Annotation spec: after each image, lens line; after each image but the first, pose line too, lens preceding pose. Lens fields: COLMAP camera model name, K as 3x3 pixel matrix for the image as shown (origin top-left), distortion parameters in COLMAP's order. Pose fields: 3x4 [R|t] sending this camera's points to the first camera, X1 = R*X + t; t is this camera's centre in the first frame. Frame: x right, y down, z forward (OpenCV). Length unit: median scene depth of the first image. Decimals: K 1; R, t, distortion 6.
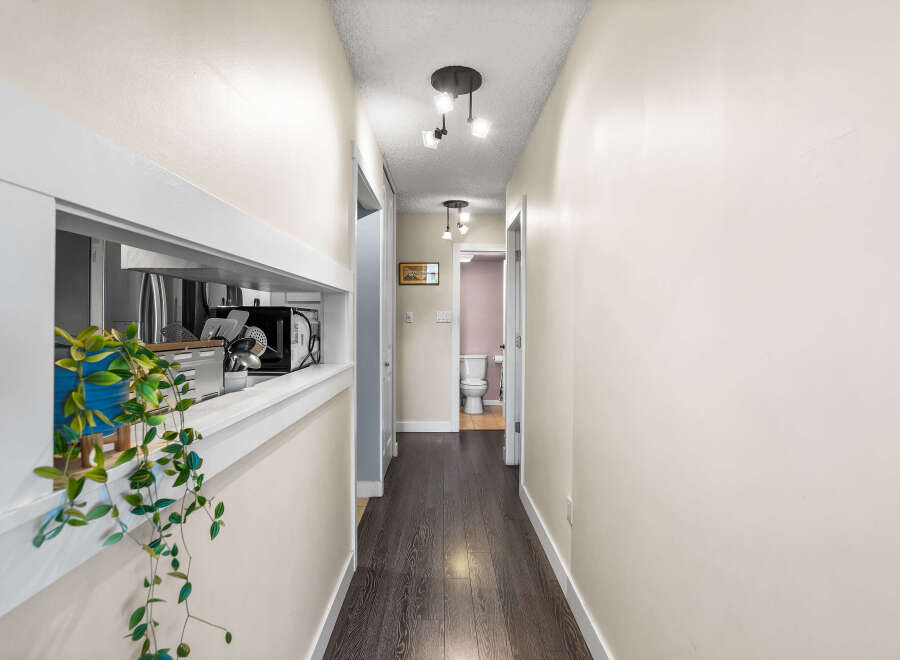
lens RADIAL K [[482.9, 0, 449.3], [0, 482.9, 328.3], [0, 0, 1]] dist [-0.029380, 0.010512]
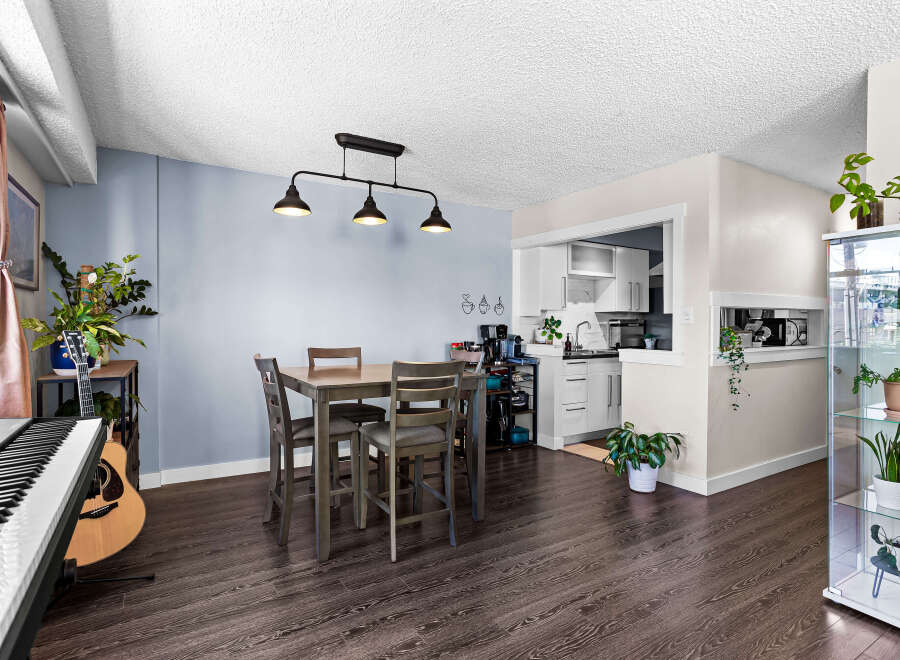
lens RADIAL K [[482.9, 0, 450.4], [0, 482.9, 328.6], [0, 0, 1]] dist [-0.029380, 0.010512]
pose [[0.508015, 0.019593, -0.861125, 1.079443], [-0.014328, 0.999795, 0.014295, -0.005621], [0.861229, 0.005077, 0.508192, -2.026110]]
